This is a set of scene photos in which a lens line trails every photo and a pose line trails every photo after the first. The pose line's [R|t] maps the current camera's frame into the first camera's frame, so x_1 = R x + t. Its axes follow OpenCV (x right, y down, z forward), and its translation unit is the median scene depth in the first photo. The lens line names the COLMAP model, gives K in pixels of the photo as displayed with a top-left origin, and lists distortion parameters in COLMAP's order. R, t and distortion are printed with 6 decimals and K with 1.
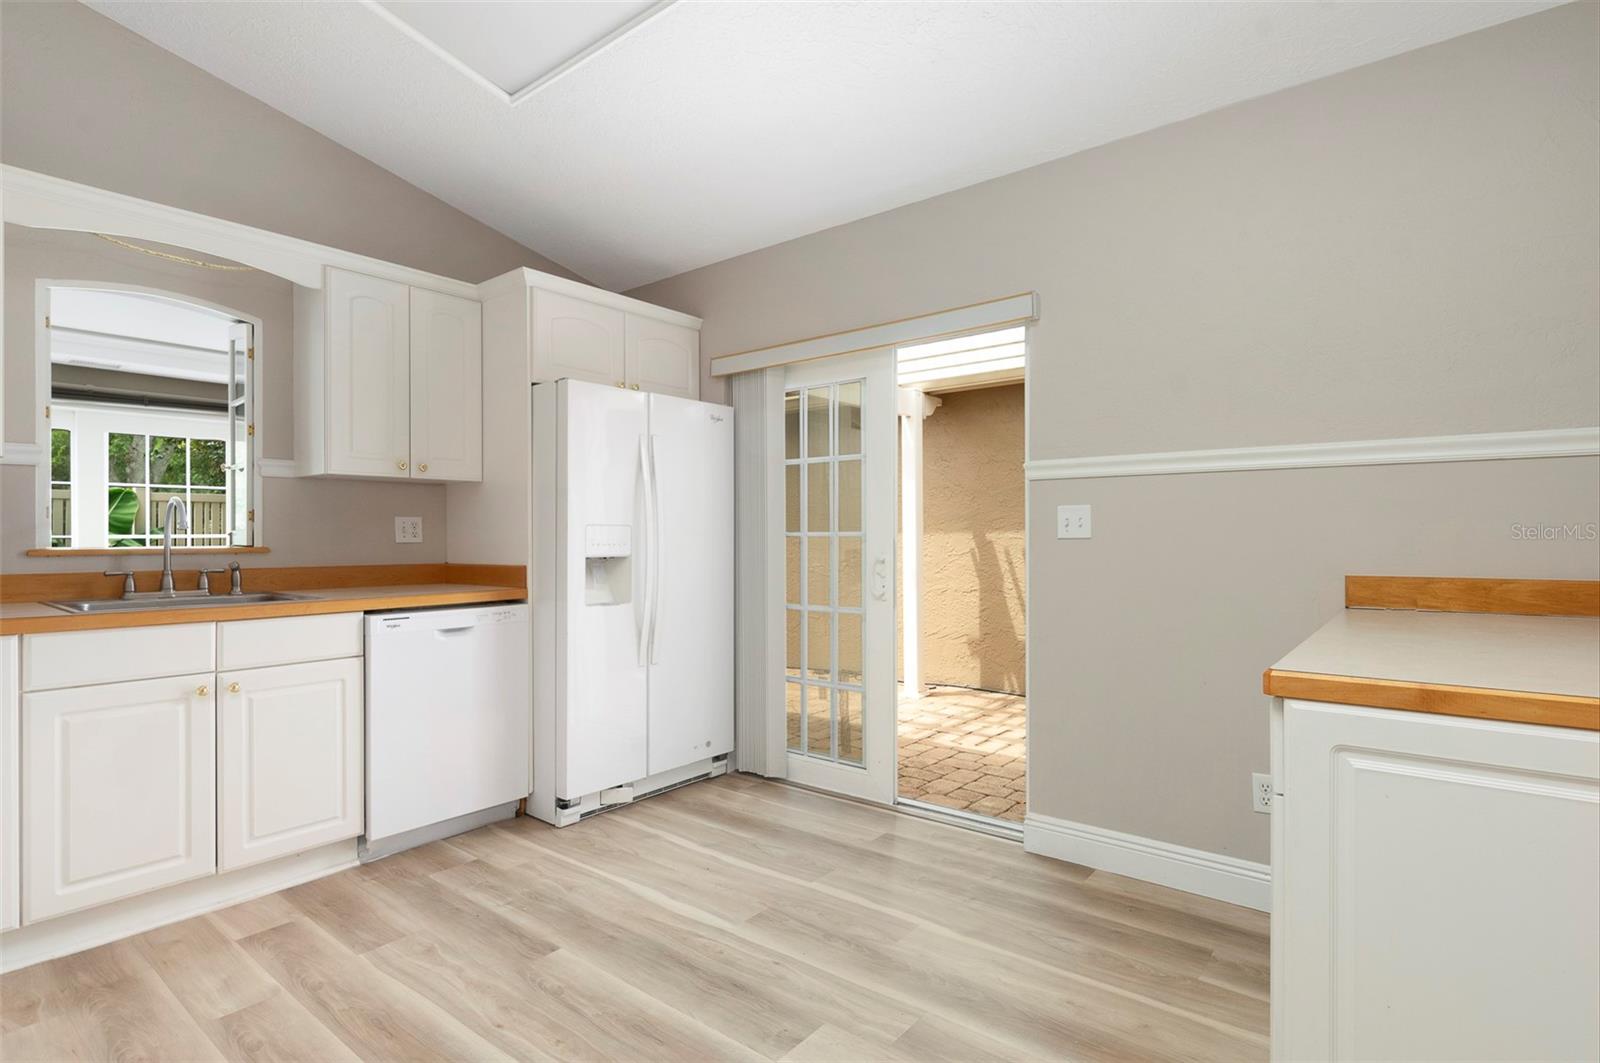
lens RADIAL K [[807.6, 0, 800.0], [0, 807.6, 531.5], [0, 0, 1]] dist [0.000503, -0.001176]
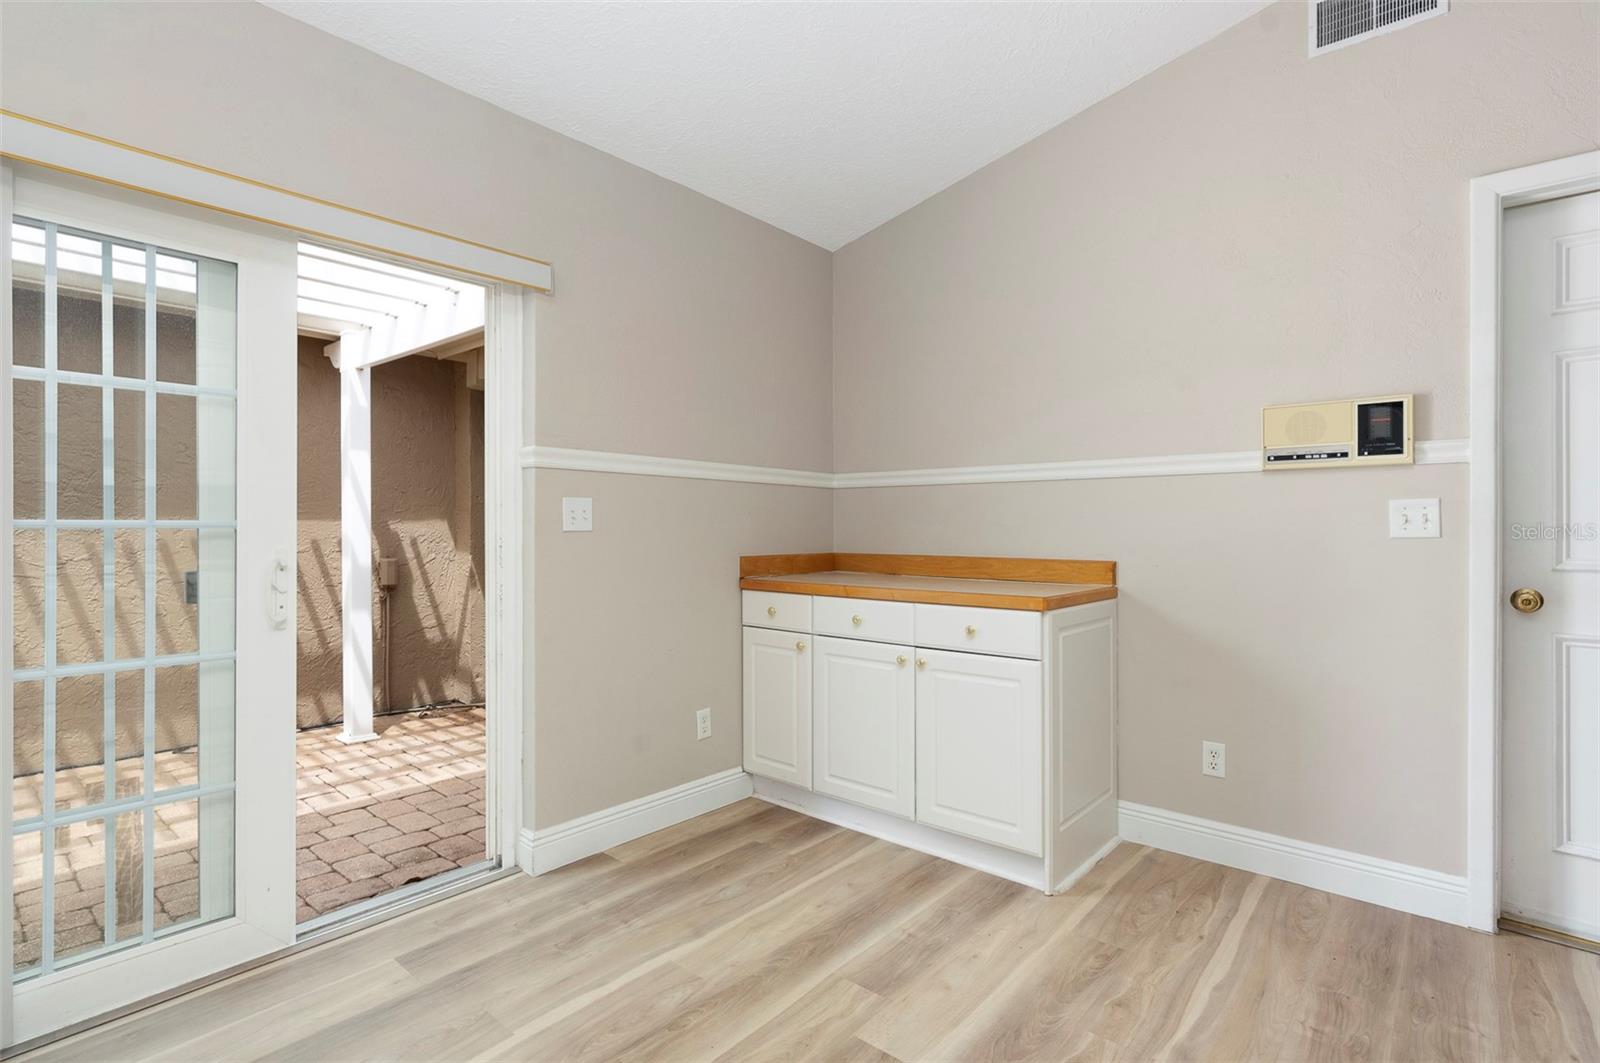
lens RADIAL K [[775.8, 0, 800.0], [0, 775.8, 531.5], [0, 0, 1]] dist [0.000646, 0.000092]
pose [[0.031520, 0.000374, 0.999503, -0.626437], [-0.005056, 0.999987, -0.000215, 0.007754], [-0.999490, -0.005046, 0.031522, 0.730016]]
